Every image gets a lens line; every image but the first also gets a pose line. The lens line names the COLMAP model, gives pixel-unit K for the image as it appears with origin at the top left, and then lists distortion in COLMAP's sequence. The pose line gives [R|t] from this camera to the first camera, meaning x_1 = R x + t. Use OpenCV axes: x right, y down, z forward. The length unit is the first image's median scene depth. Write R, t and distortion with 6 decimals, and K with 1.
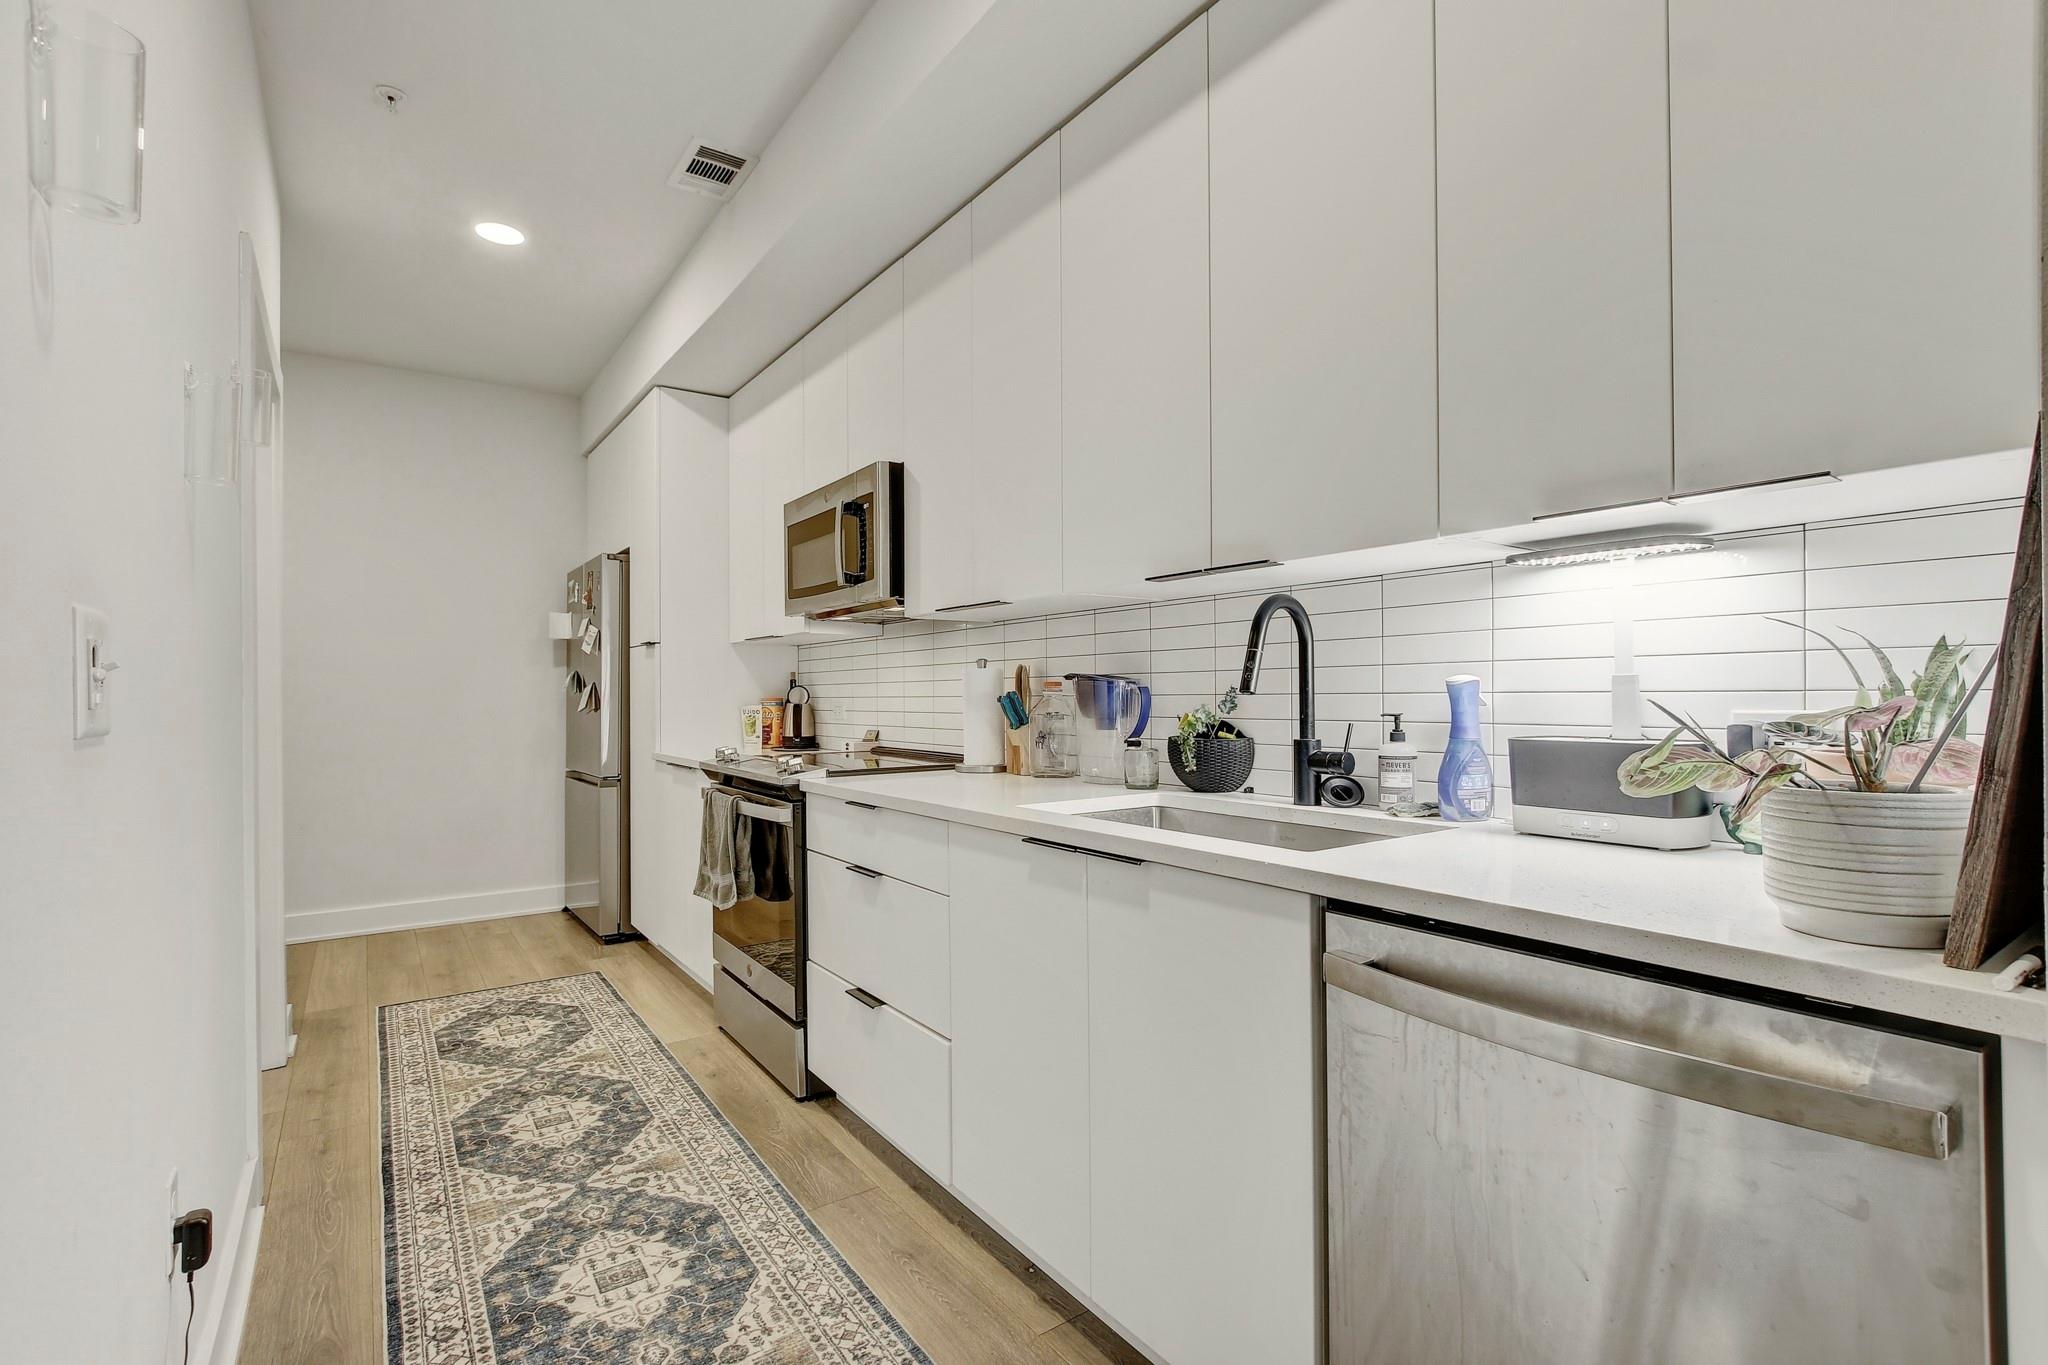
lens RADIAL K [[933.1, 0, 1028.8], [0, 933.1, 673.7], [0, 0, 1]] dist [0.002777, 0.001090]
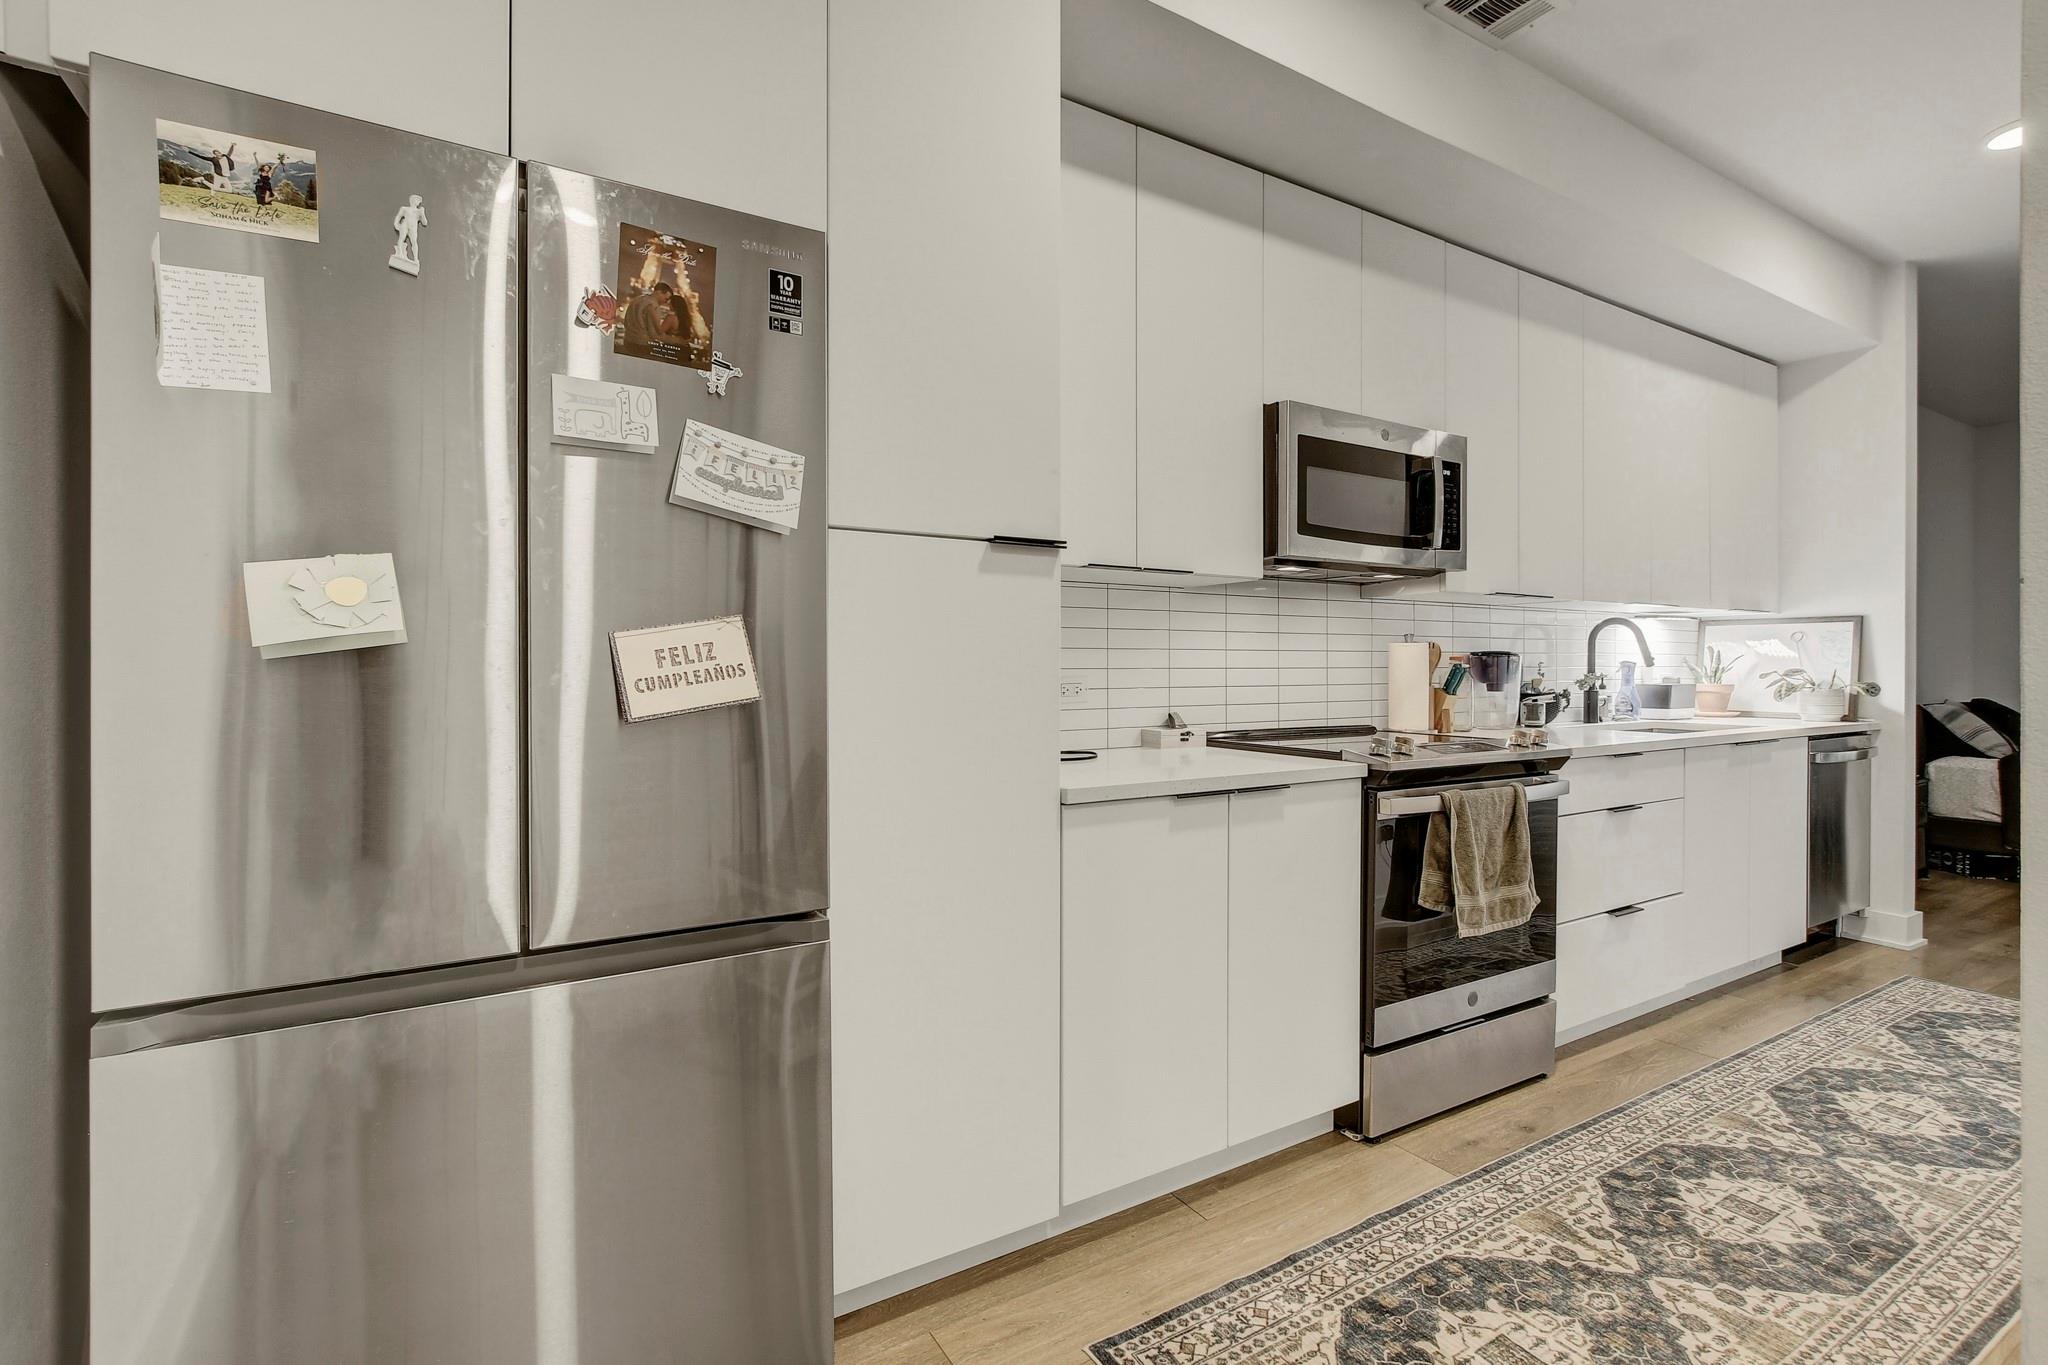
lens RADIAL K [[933.1, 0, 1028.1], [0, 933.1, 694.1], [0, 0, 1]] dist [0.002777, 0.001090]
pose [[0.074289, -0.011716, 0.997168, -1.395587], [-0.013142, 0.999833, 0.012727, 0.056336], [-0.997150, -0.014050, 0.074122, 1.573994]]
